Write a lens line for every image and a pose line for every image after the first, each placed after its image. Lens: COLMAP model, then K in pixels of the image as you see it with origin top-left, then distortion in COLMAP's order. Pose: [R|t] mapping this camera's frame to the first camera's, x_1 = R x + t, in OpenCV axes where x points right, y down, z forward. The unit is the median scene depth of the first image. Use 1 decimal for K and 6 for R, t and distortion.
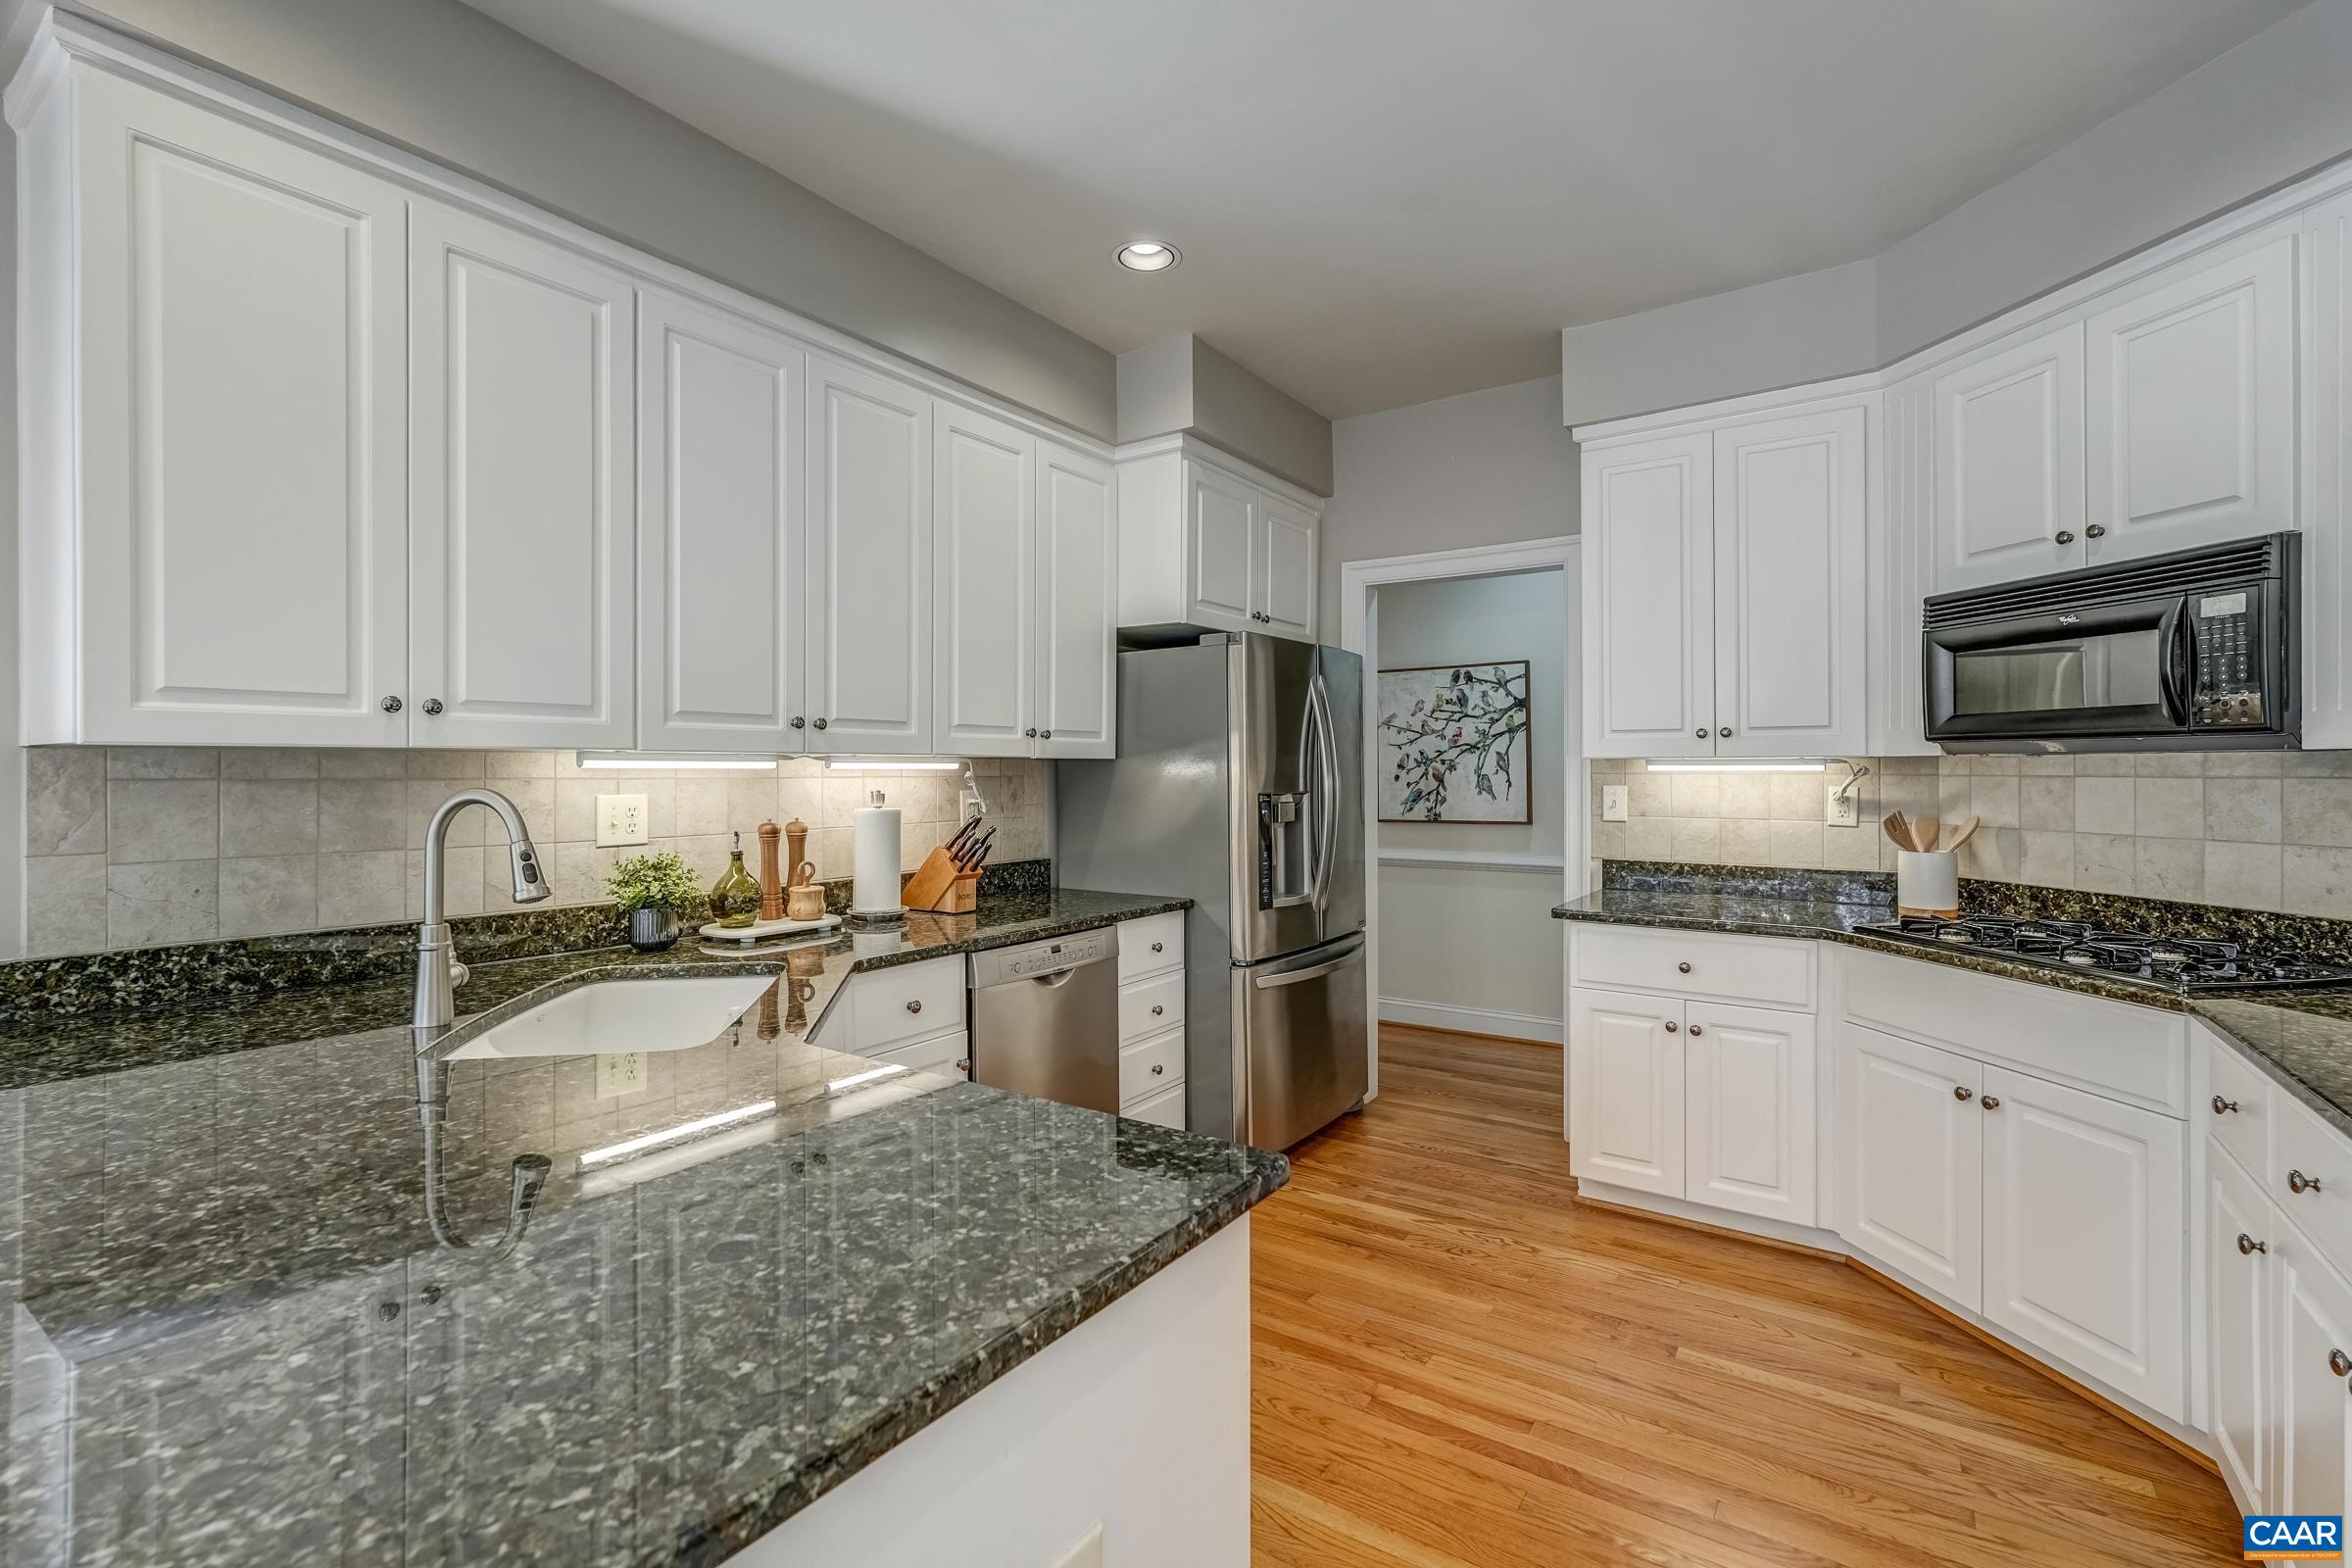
lens RADIAL K [[1043.3, 0, 1162.1], [0, 1043.3, 773.9], [0, 0, 1]] dist [-0.010592, 0.006859]
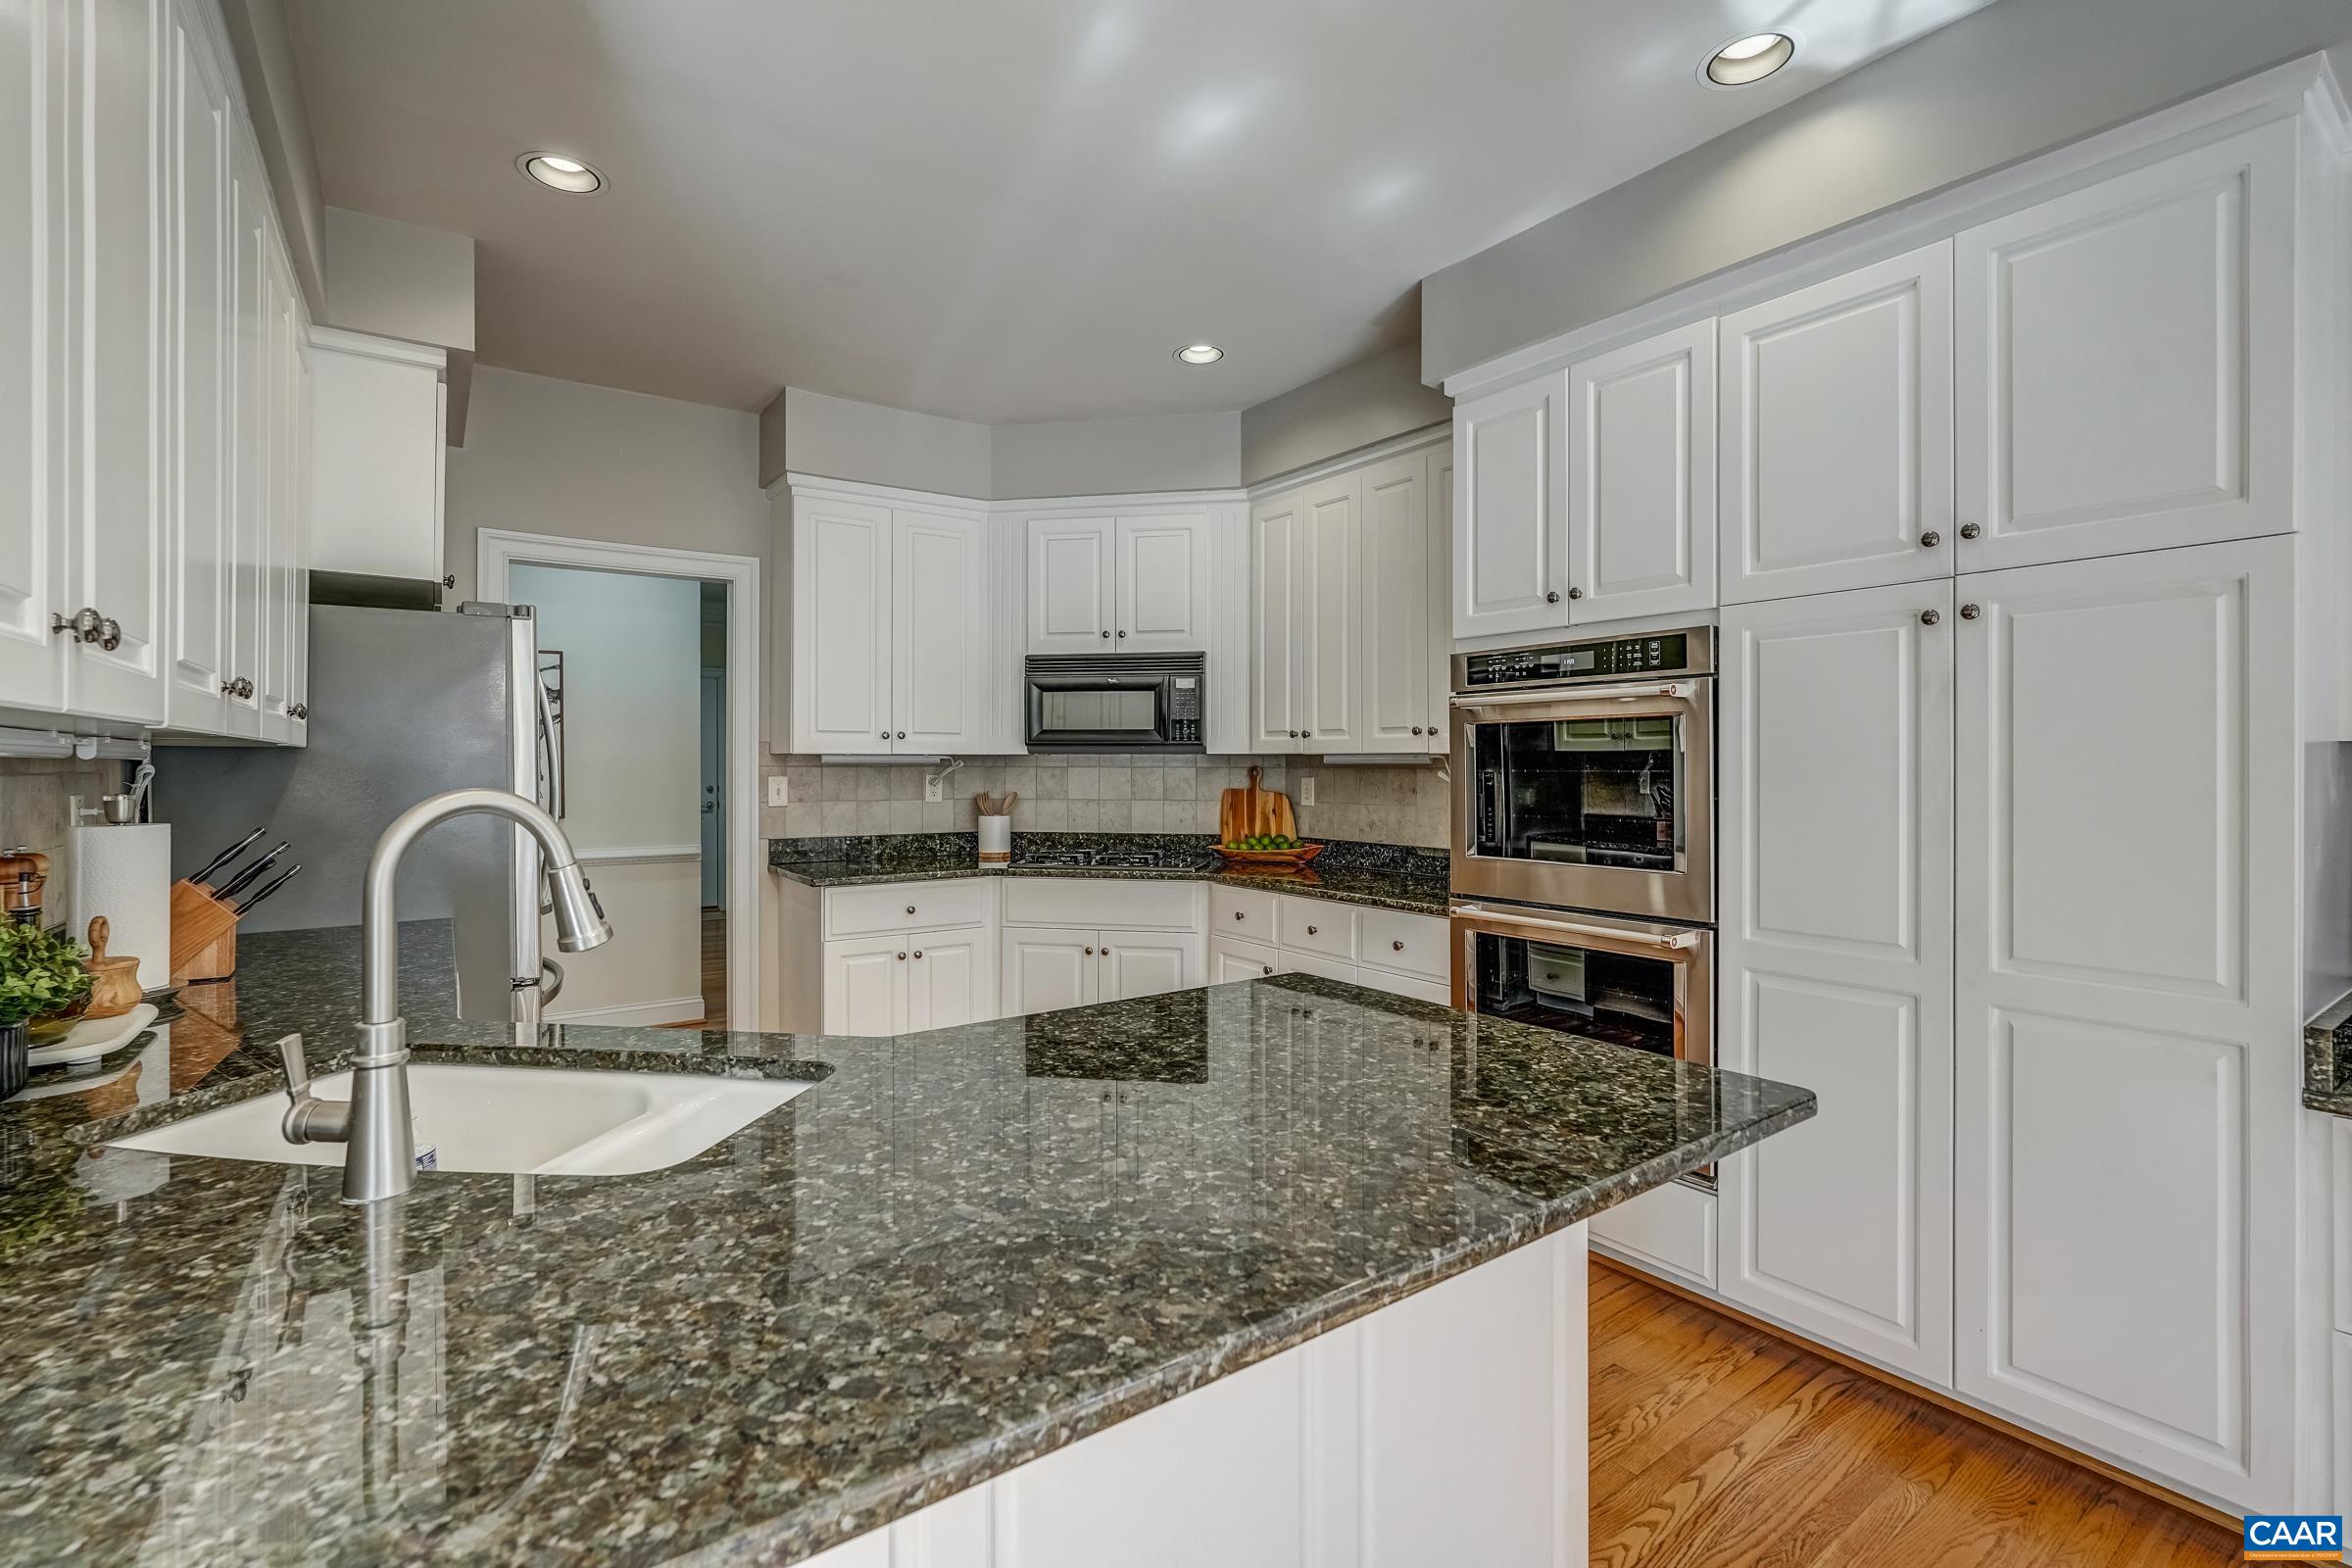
lens RADIAL K [[1043.3, 0, 1161.1], [0, 1043.3, 778.1], [0, 0, 1]] dist [-0.010592, 0.006859]
pose [[0.350804, -0.011844, 0.936374, -0.714261], [0.002971, 0.999929, 0.011535, 0.000792], [-0.936444, -0.001265, 0.350814, 0.246676]]
